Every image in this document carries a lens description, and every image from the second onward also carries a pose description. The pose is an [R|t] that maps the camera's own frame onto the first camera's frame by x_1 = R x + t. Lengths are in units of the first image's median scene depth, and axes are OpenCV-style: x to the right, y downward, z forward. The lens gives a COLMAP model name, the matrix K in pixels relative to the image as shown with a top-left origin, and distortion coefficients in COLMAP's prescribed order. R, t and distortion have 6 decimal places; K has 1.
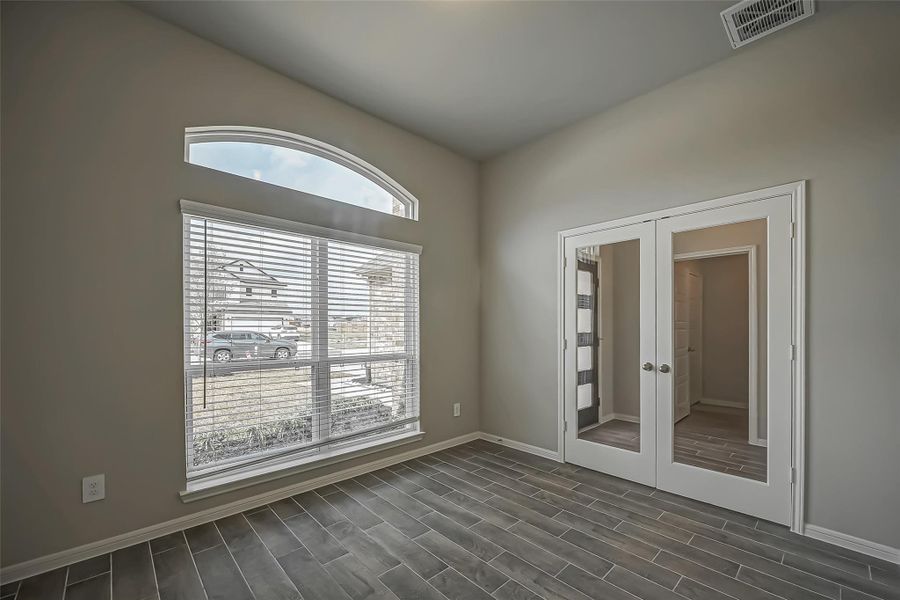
lens RADIAL K [[366.5, 0, 454.0], [0, 366.5, 326.9], [0, 0, 1]] dist [-0.002862, -0.000283]
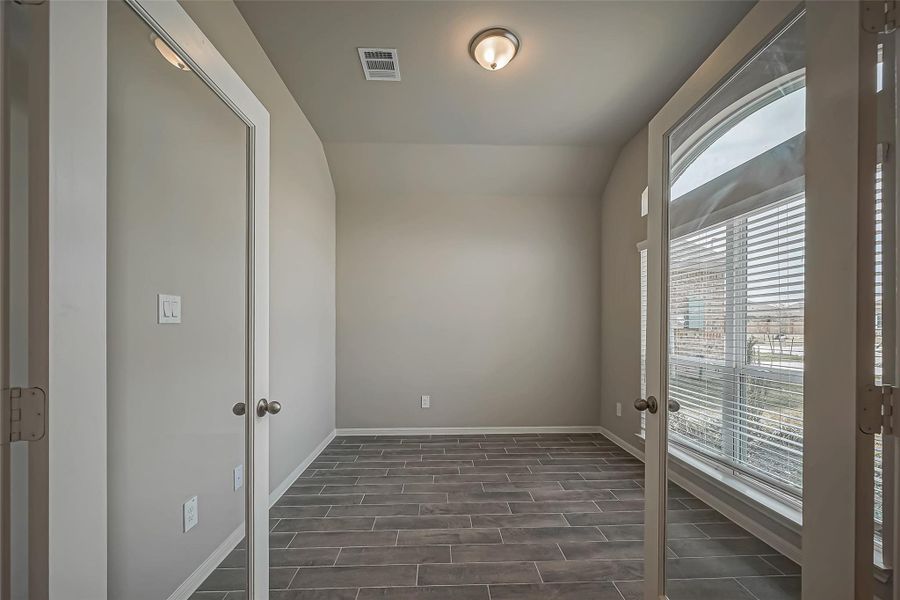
lens RADIAL K [[366.5, 0, 454.0], [0, 366.5, 326.9], [0, 0, 1]] dist [-0.002862, -0.000283]
pose [[-0.658788, -0.002019, -0.752326, 0.948605], [-0.005550, 0.999982, 0.002177, 0.010159], [0.752308, 0.005610, -0.658787, 1.488522]]
